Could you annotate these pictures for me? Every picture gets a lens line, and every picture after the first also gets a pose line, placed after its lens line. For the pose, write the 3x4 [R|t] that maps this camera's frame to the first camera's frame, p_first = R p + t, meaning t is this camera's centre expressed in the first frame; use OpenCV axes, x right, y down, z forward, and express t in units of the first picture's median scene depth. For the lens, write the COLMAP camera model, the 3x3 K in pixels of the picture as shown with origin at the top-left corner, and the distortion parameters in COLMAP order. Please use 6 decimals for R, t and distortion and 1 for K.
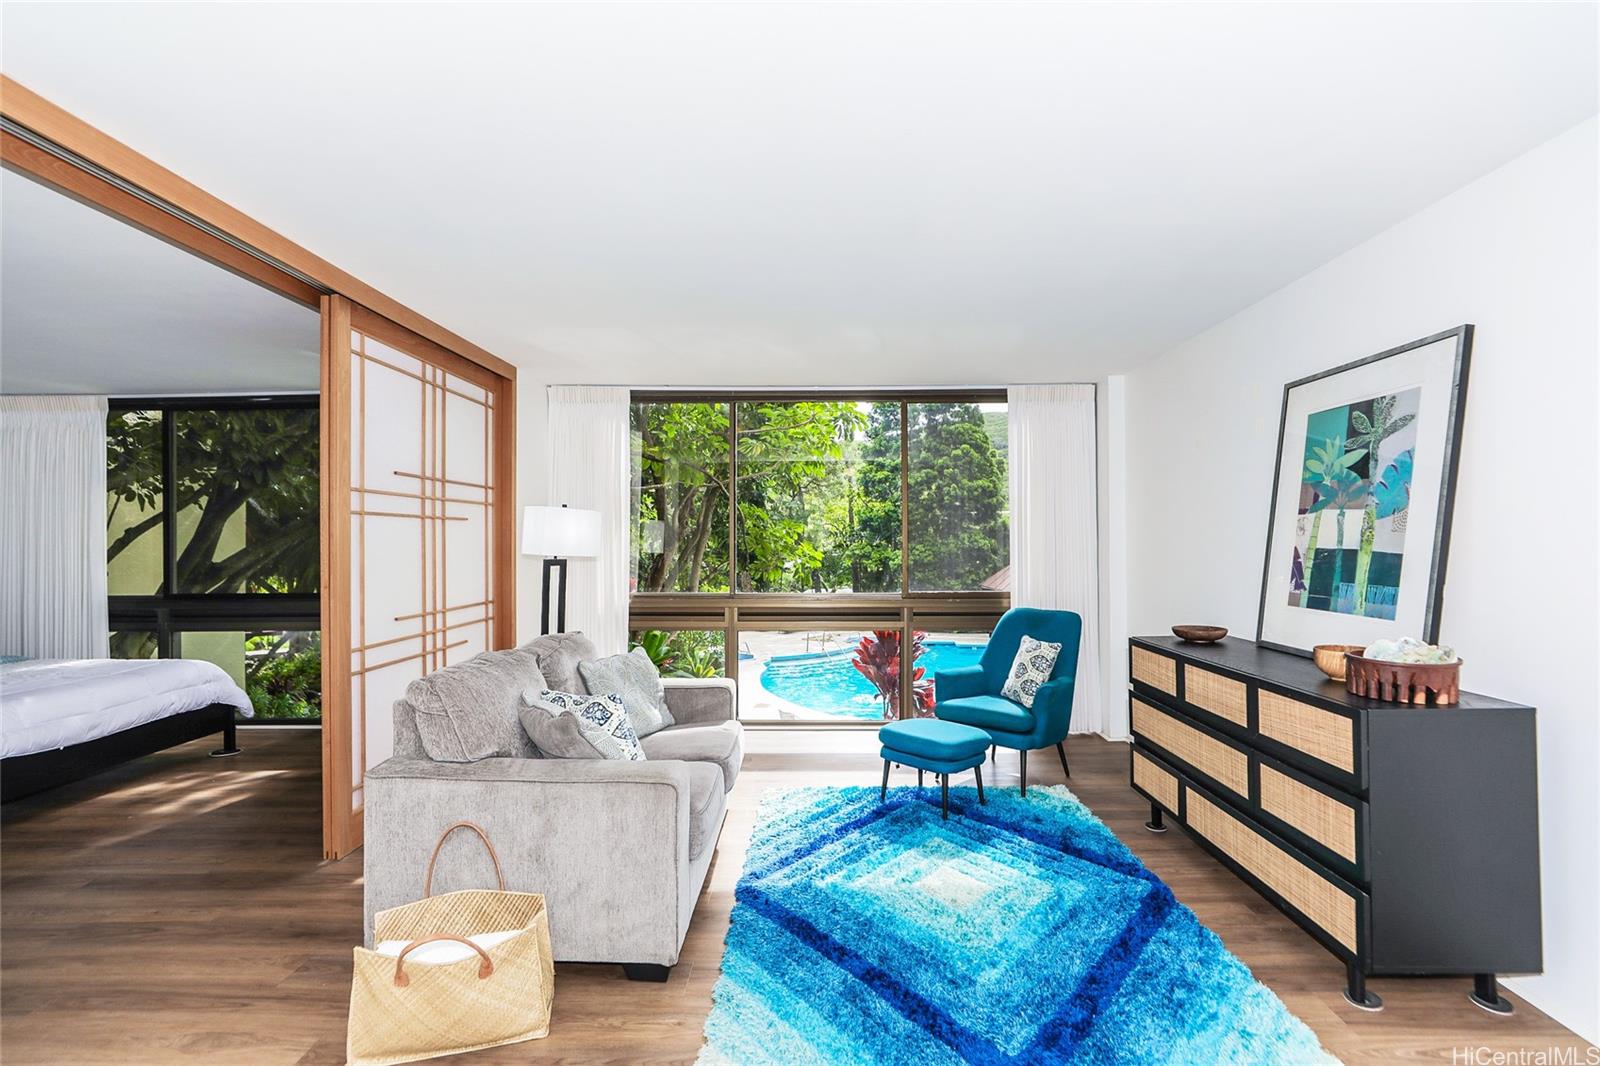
lens RADIAL K [[727.6, 0, 802.9], [0, 727.6, 538.2], [0, 0, 1]] dist [-0.016112, 0.004925]
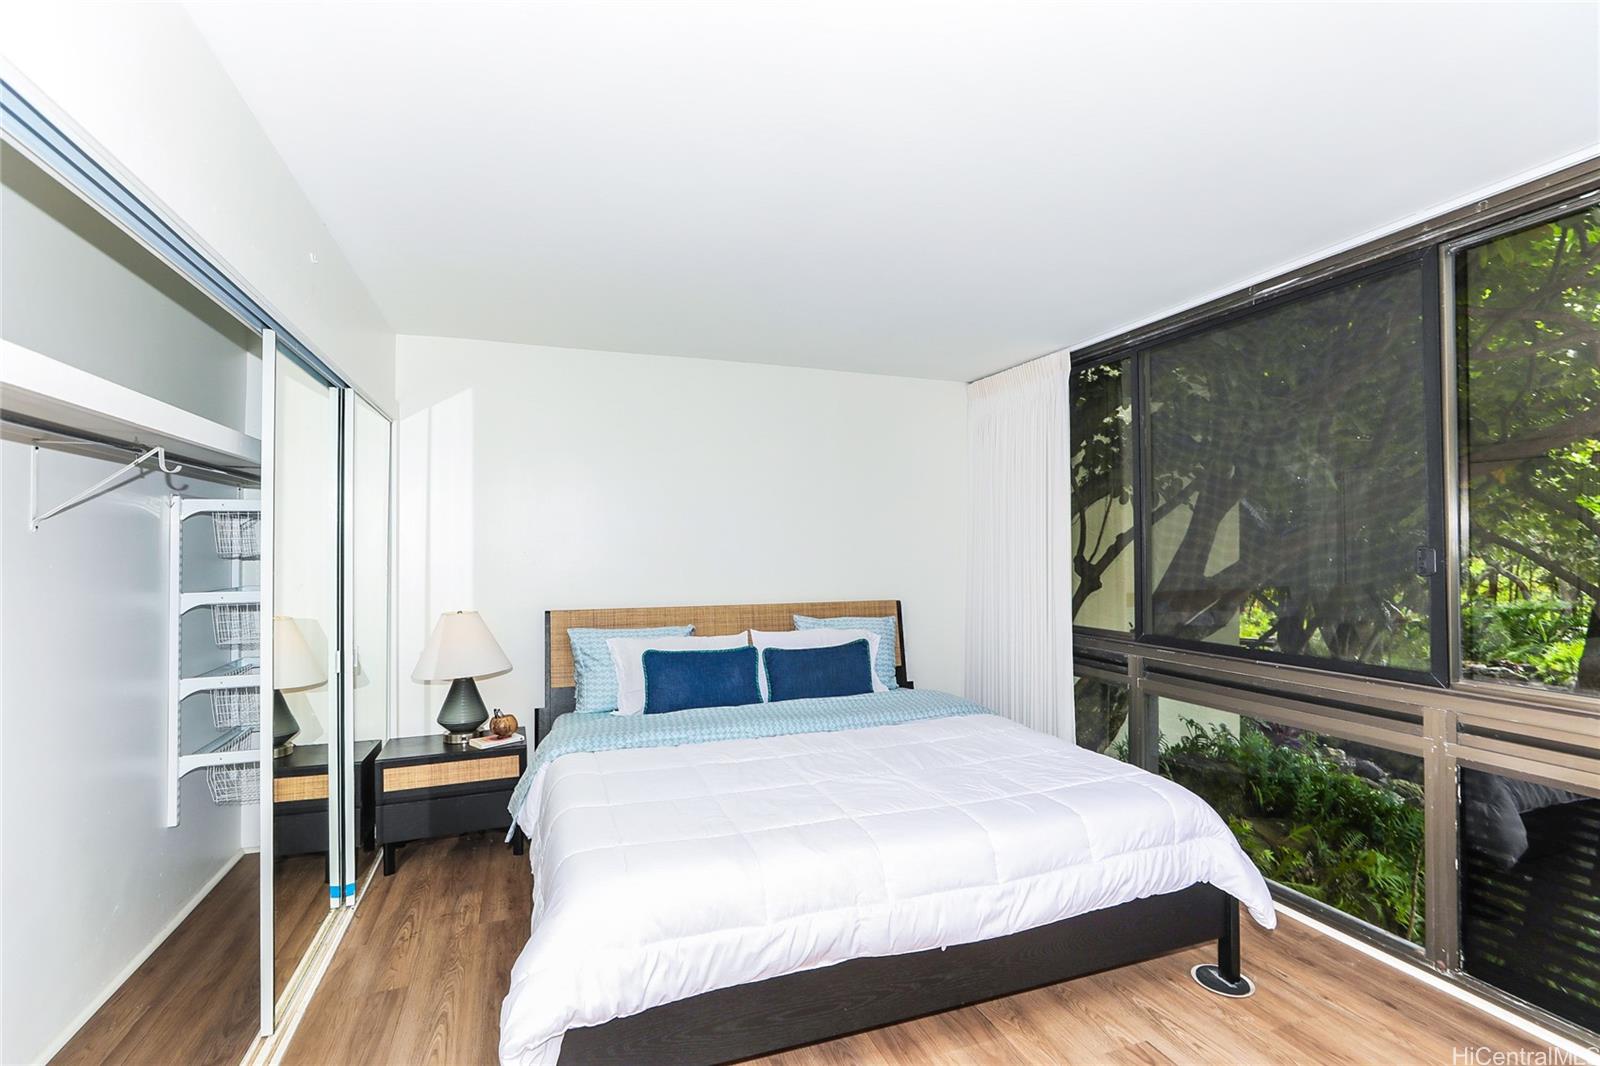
lens RADIAL K [[727.6, 0, 813.0], [0, 727.6, 543.0], [0, 0, 1]] dist [-0.016112, 0.004925]
pose [[0.376926, -0.005359, -0.926228, -0.557442], [0.004848, 0.999981, -0.003813, -0.003191], [0.926231, -0.003053, 0.376945, 0.692840]]
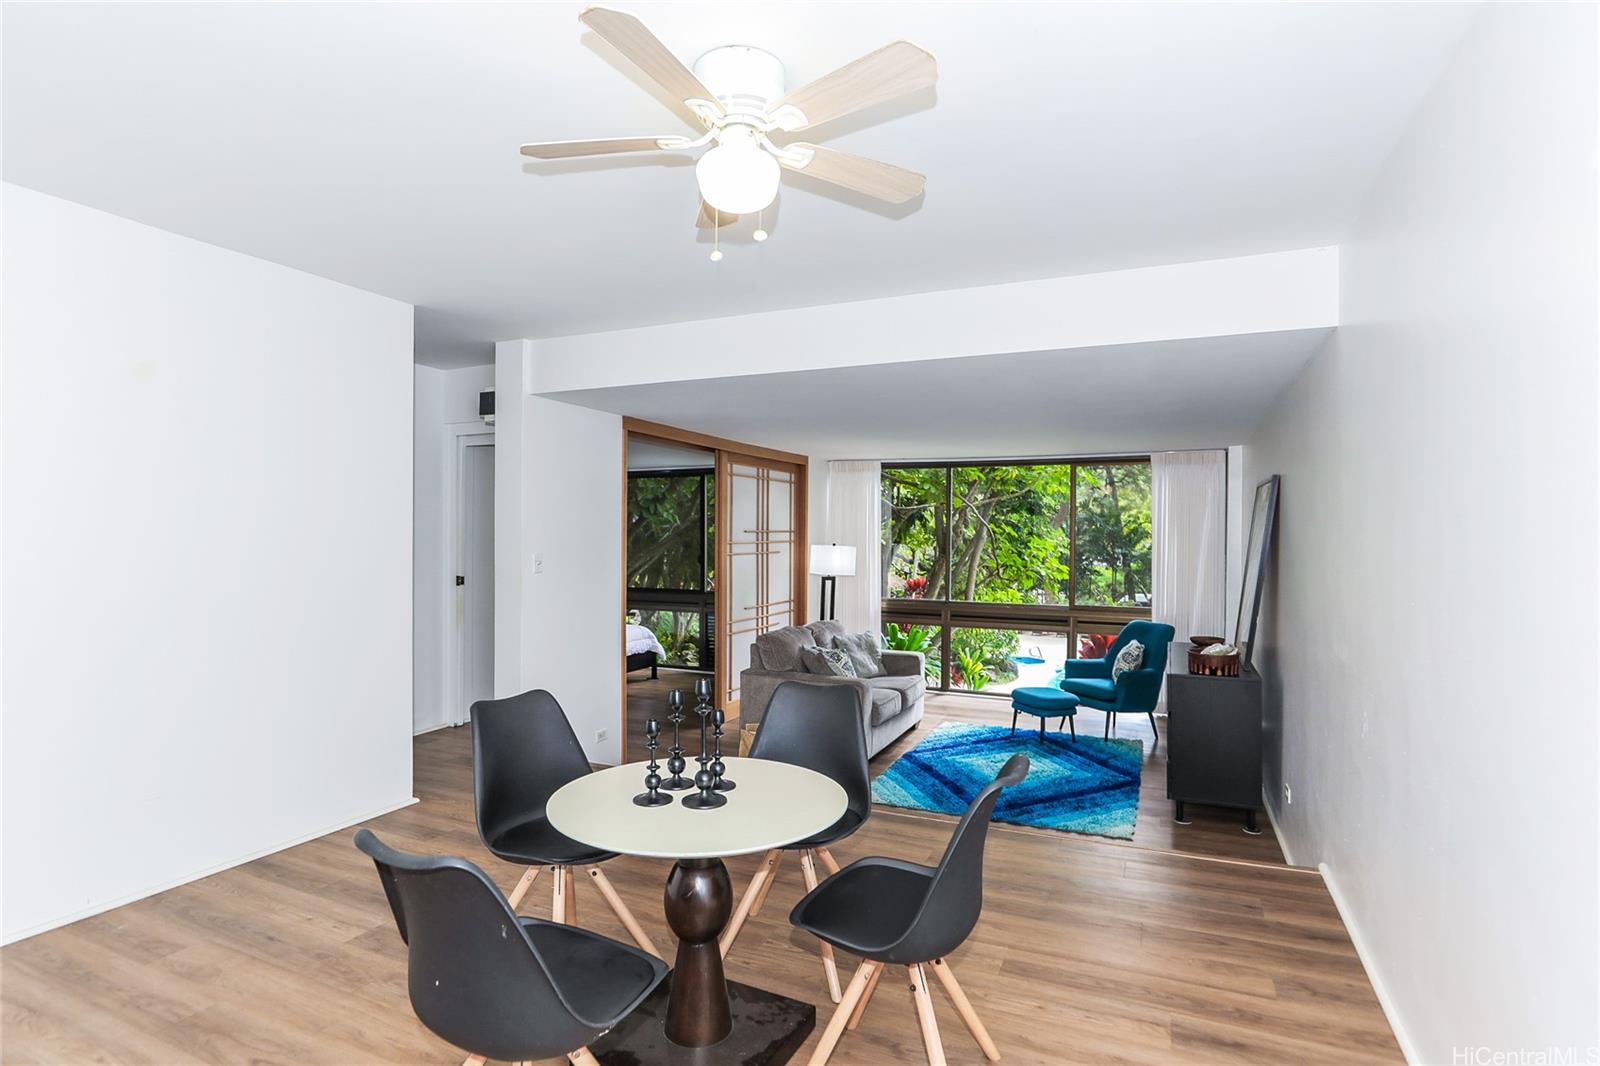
lens RADIAL K [[803.7, 0, 803.9], [0, 803.7, 539.2], [0, 0, 1]] dist [-0.006593, -0.000114]
pose [[0.920442, 0.012861, -0.390668, 0.373555], [-0.008595, 0.999883, 0.012665, -0.090794], [0.390785, -0.008300, 0.920445, -0.818509]]
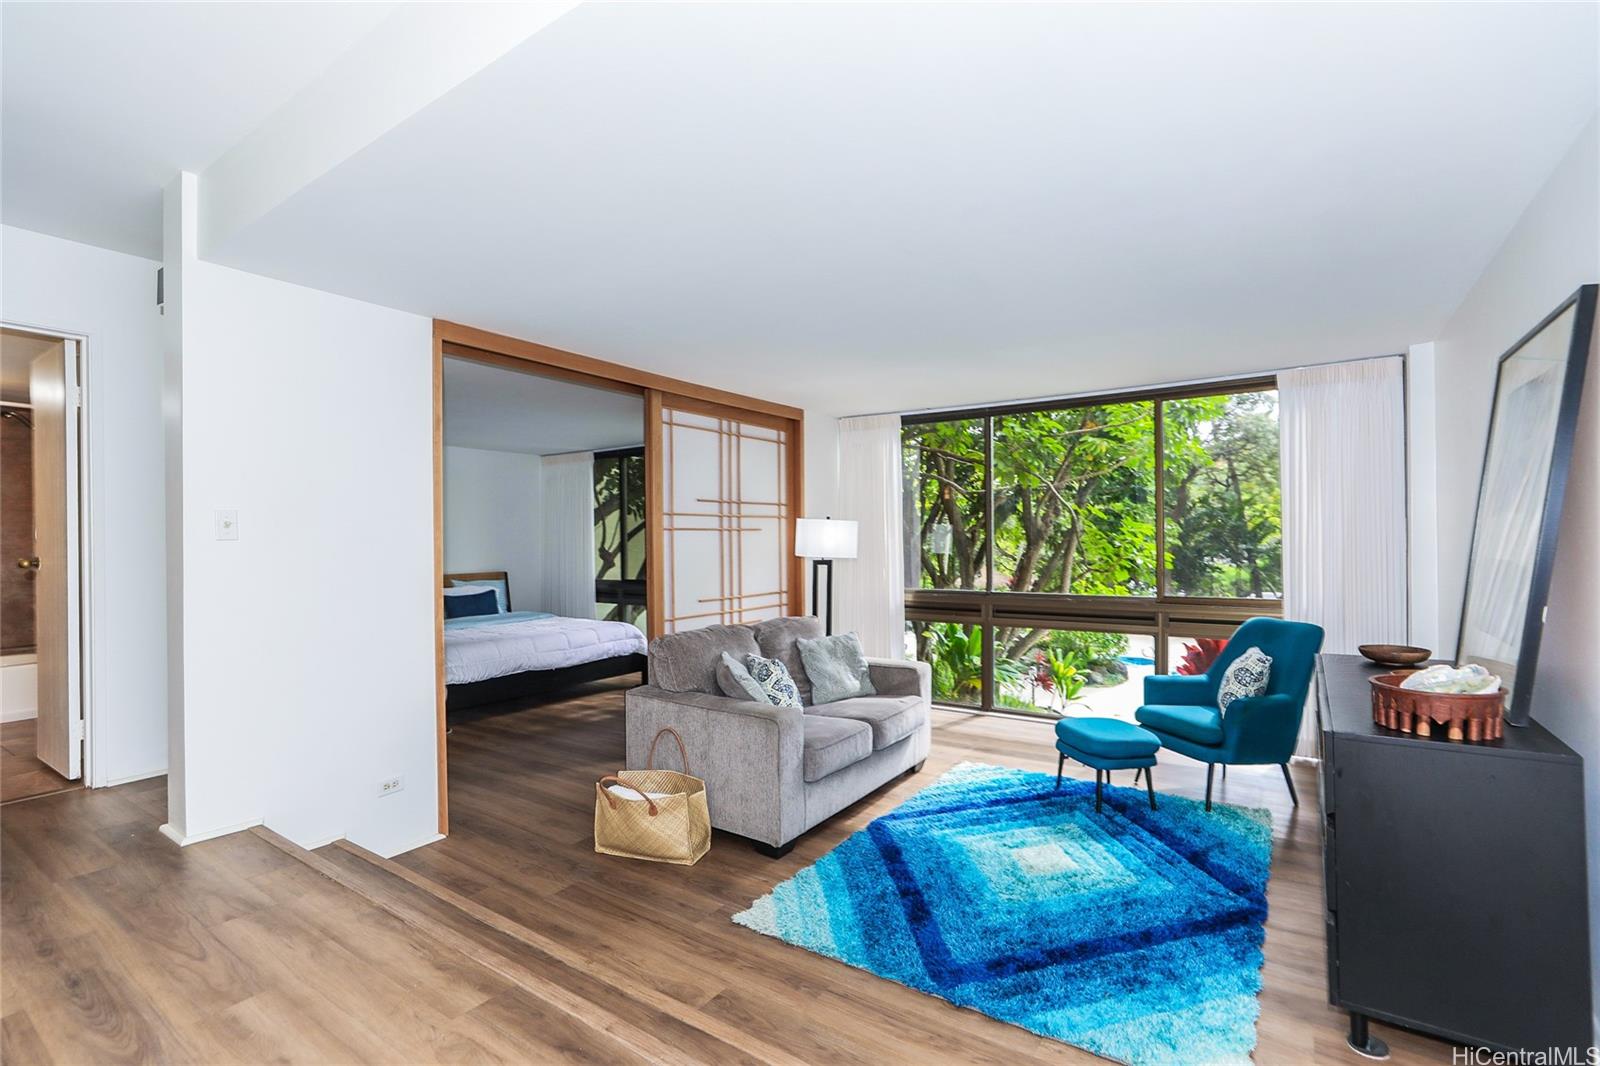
lens RADIAL K [[727.6, 0, 800.6], [0, 727.6, 541.0], [0, 0, 1]] dist [-0.016112, 0.004925]
pose [[0.837483, -0.003622, -0.546451, 0.377187], [0.008740, 0.999939, 0.006767, -0.015131], [0.546393, -0.010443, 0.837464, -0.100593]]
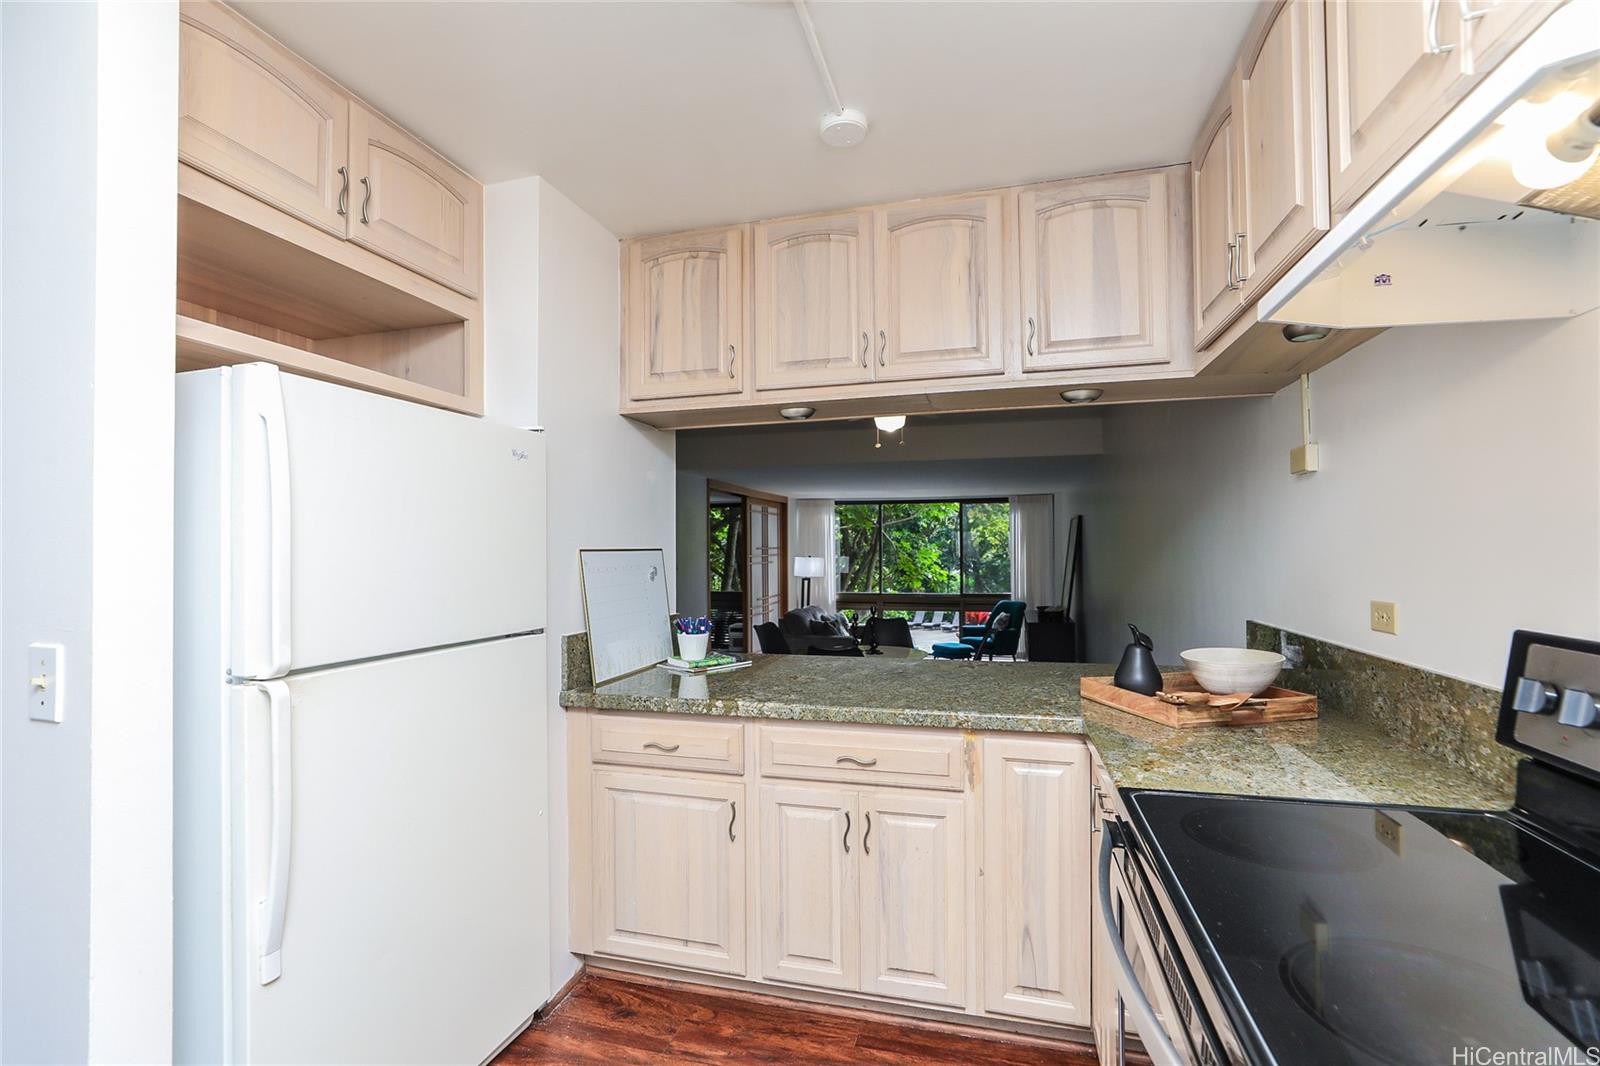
lens RADIAL K [[727.6, 0, 806.0], [0, 727.6, 539.4], [0, 0, 1]] dist [-0.016112, 0.004925]
pose [[0.971013, -0.006233, -0.238945, 0.291256], [0.004597, 0.999962, -0.007403, -0.096528], [0.238983, 0.006090, 0.971005, -1.630651]]
